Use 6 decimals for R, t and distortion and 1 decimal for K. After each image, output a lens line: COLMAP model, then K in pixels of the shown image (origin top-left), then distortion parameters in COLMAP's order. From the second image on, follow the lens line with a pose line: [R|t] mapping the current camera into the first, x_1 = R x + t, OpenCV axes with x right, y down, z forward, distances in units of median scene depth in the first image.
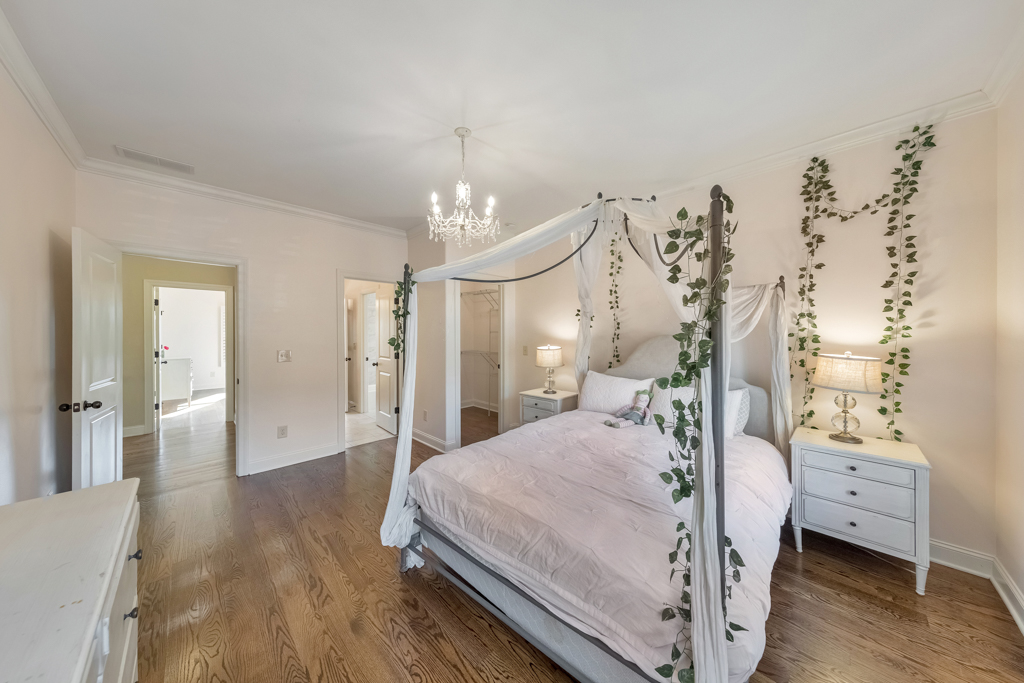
lens RADIAL K [[327.9, 0, 516.9], [0, 327.9, 341.5], [0, 0, 1]] dist [0.012028, -0.000022]
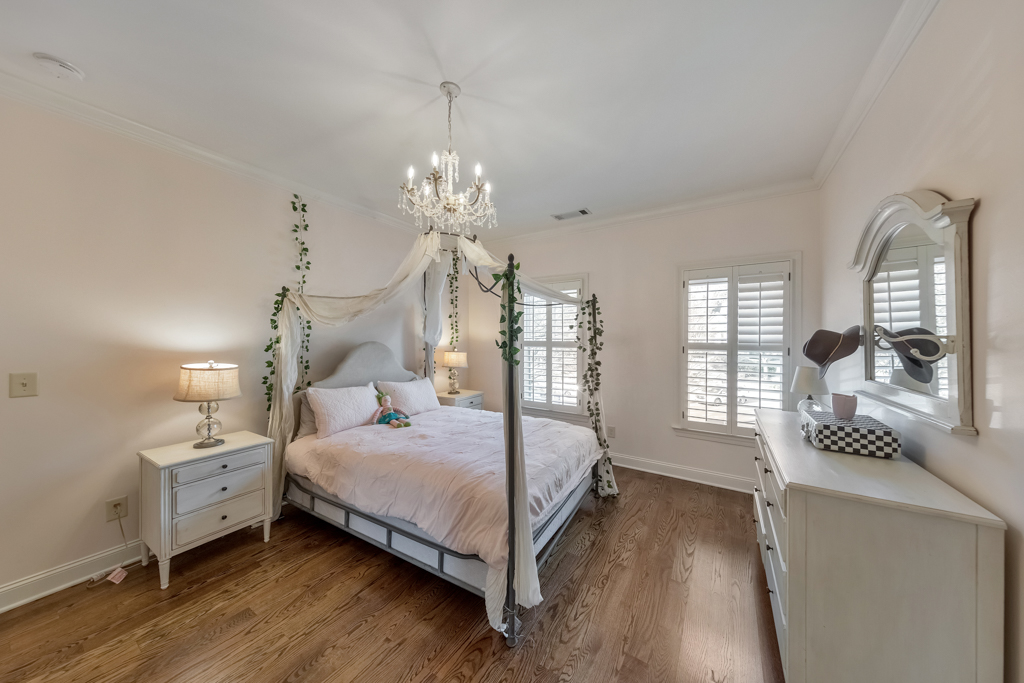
lens RADIAL K [[327.9, 0, 516.9], [0, 327.9, 341.5], [0, 0, 1]] dist [0.012028, -0.000022]
pose [[-0.213255, 0.002155, 0.976994, -1.044035], [0.035702, 0.999347, 0.005589, -0.009894], [-0.976344, 0.036073, -0.213193, 1.071099]]
